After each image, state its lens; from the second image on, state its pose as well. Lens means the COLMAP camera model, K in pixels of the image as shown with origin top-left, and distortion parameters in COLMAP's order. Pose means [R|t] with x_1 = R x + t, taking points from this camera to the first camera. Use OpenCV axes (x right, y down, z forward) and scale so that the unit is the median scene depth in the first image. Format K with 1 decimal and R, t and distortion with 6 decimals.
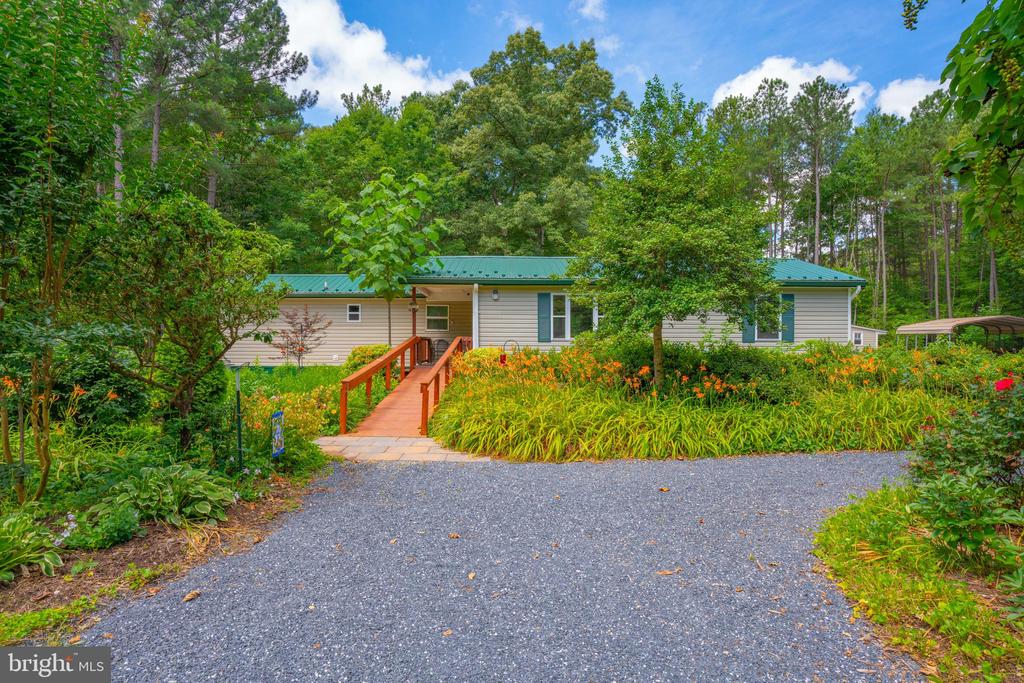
lens RADIAL K [[604.8, 0, 512.0], [0, 604.8, 341.5], [0, 0, 1]] dist [-0.002188, 0.000009]
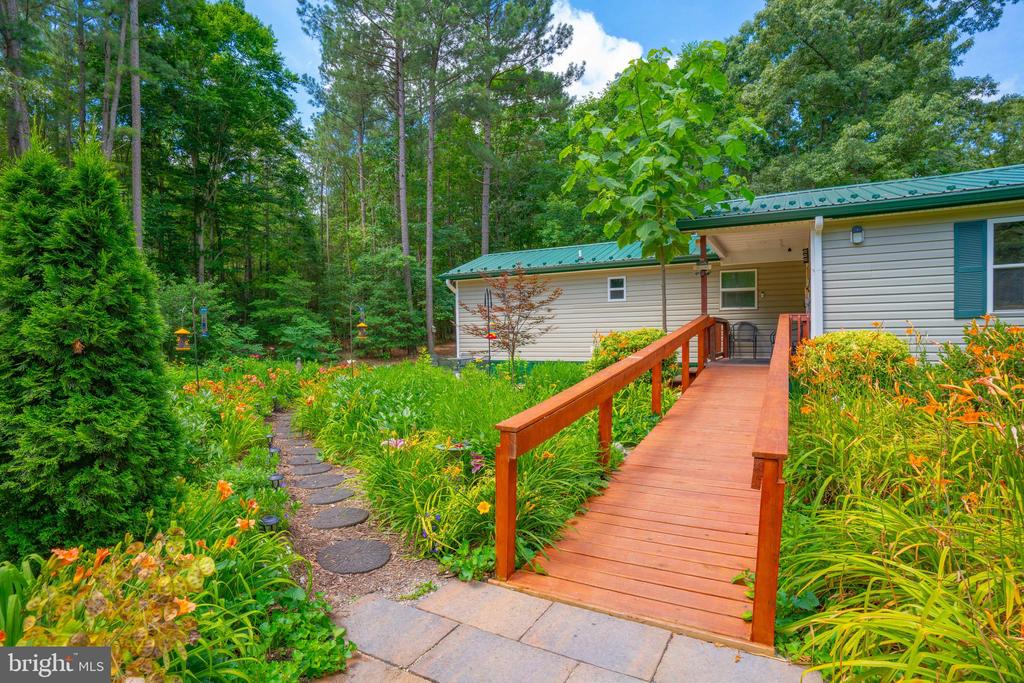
lens RADIAL K [[485.2, 0, 512.0], [0, 485.2, 341.5], [0, 0, 1]] dist [-0.058278, 0.014145]
pose [[0.864570, -0.008401, -0.502442, -0.076849], [0.016203, 0.999806, 0.011165, 0.008609], [0.502251, -0.017794, 0.864539, 0.430037]]
